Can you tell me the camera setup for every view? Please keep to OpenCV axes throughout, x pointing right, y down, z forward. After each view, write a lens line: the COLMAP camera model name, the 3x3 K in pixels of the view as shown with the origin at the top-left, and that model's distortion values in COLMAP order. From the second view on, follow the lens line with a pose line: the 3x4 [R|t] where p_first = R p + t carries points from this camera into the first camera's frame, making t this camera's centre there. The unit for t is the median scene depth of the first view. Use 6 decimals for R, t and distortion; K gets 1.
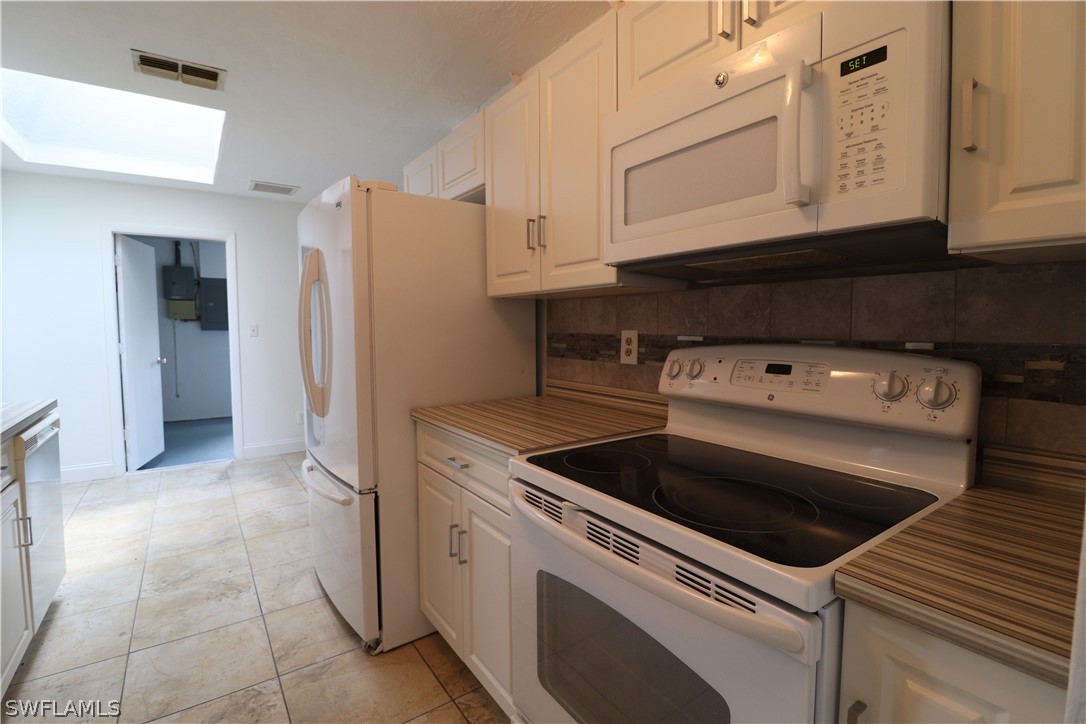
lens RADIAL K [[502.5, 0, 542.3], [0, 502.5, 356.2], [0, 0, 1]] dist [-0.018103, -0.001074]
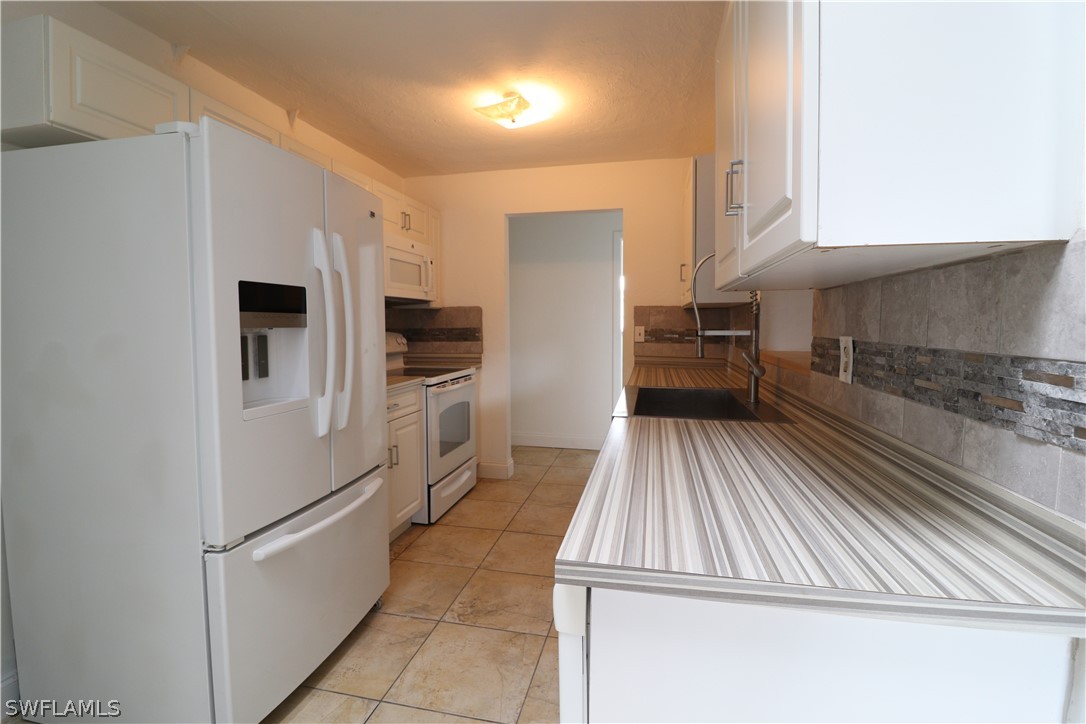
lens RADIAL K [[502.5, 0, 541.7], [0, 502.5, 358.1], [0, 0, 1]] dist [-0.018103, -0.001074]
pose [[-0.673165, -0.043433, 0.738215, -1.555279], [0.047089, 0.993730, 0.101406, -0.079738], [-0.737991, 0.103025, -0.666899, 1.561941]]
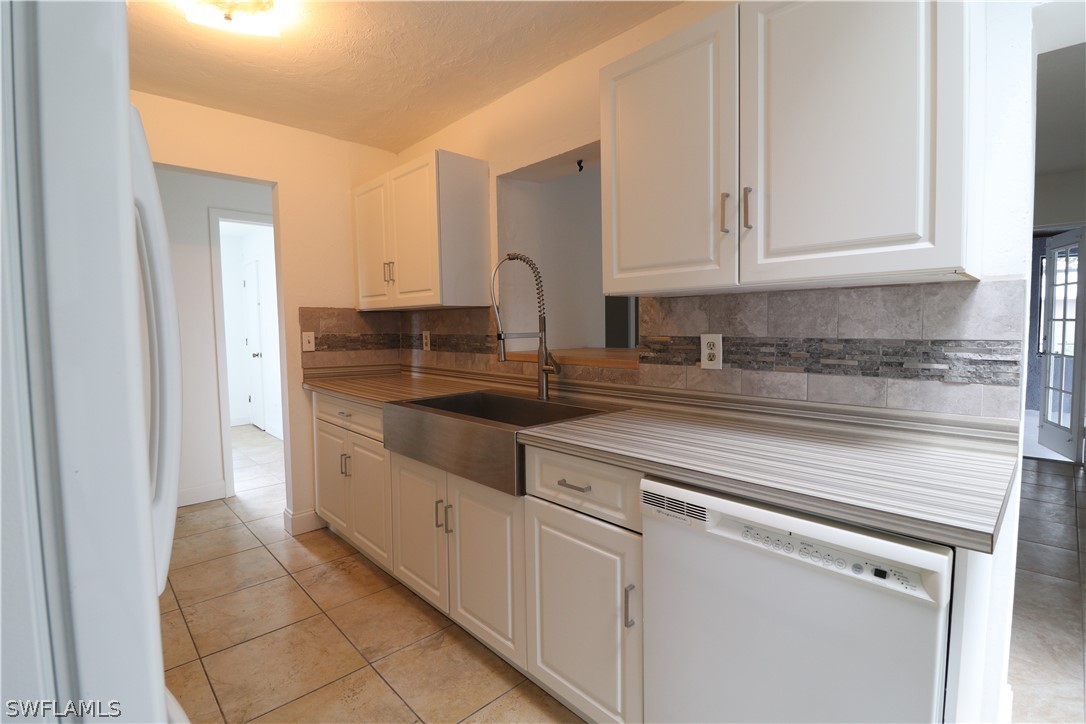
lens RADIAL K [[502.5, 0, 542.0], [0, 502.5, 356.8], [0, 0, 1]] dist [-0.018103, -0.001074]
pose [[-0.989338, 0.026154, -0.143269, -0.894785], [0.009174, 0.992981, 0.117916, -0.089390], [0.145347, 0.115345, -0.982634, 1.647434]]
